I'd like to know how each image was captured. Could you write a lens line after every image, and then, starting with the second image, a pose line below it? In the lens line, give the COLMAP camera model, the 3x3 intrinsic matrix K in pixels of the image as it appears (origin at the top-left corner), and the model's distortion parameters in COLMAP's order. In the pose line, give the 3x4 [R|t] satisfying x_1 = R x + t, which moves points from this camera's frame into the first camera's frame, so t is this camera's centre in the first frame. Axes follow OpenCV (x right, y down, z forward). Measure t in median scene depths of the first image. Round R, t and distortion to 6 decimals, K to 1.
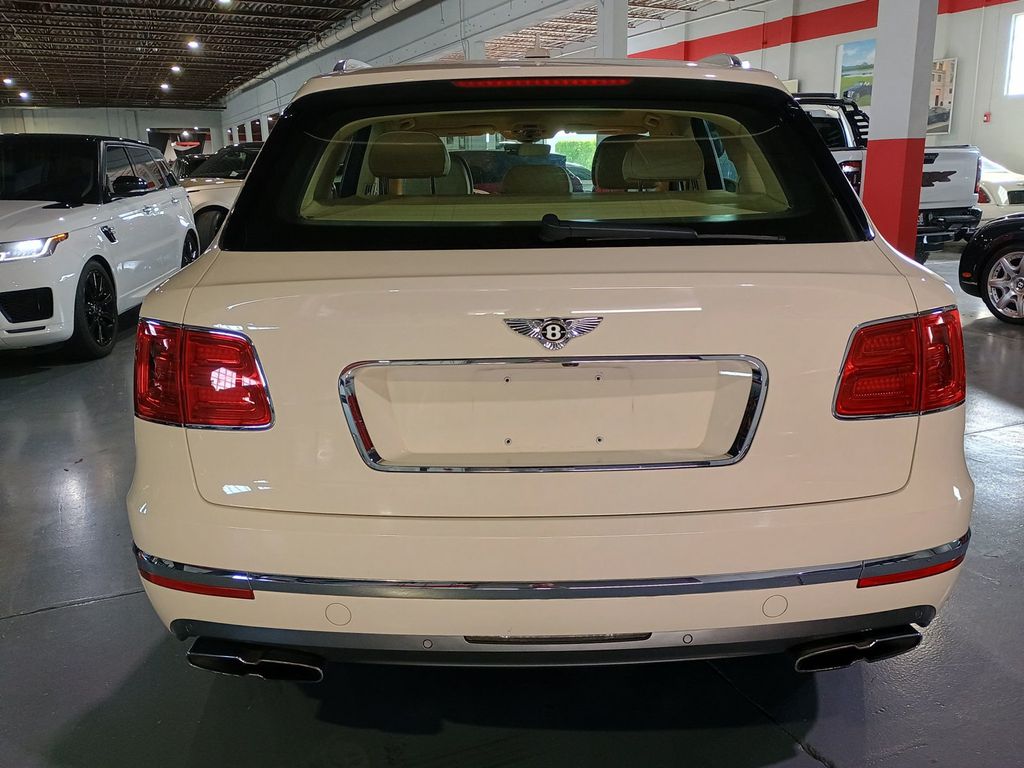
lens RADIAL K [[832.7, 0, 513.9], [0, 832.7, 399.9], [0, 0, 1]] dist [0.066849, -0.066041]
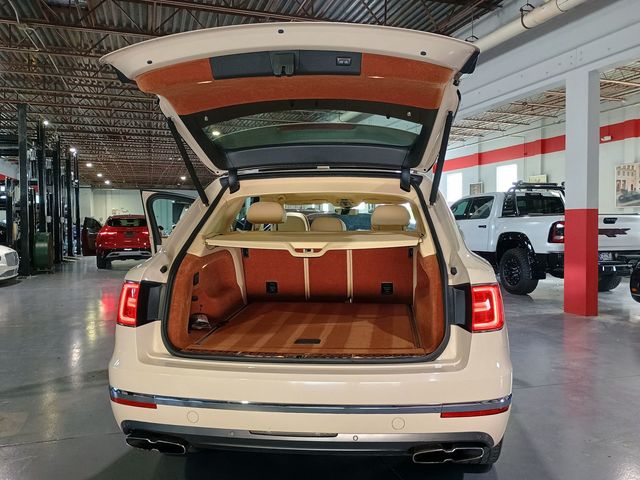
lens RADIAL K [[550.6, 0, 325.0], [0, 550.6, 238.3], [0, 0, 1]] dist [0.062087, -0.077800]
pose [[0.991882, 0.014306, -0.126357, 0.076169], [-0.044578, 0.969715, -0.240138, 0.035730], [0.119095, 0.243821, 0.962480, -0.111373]]
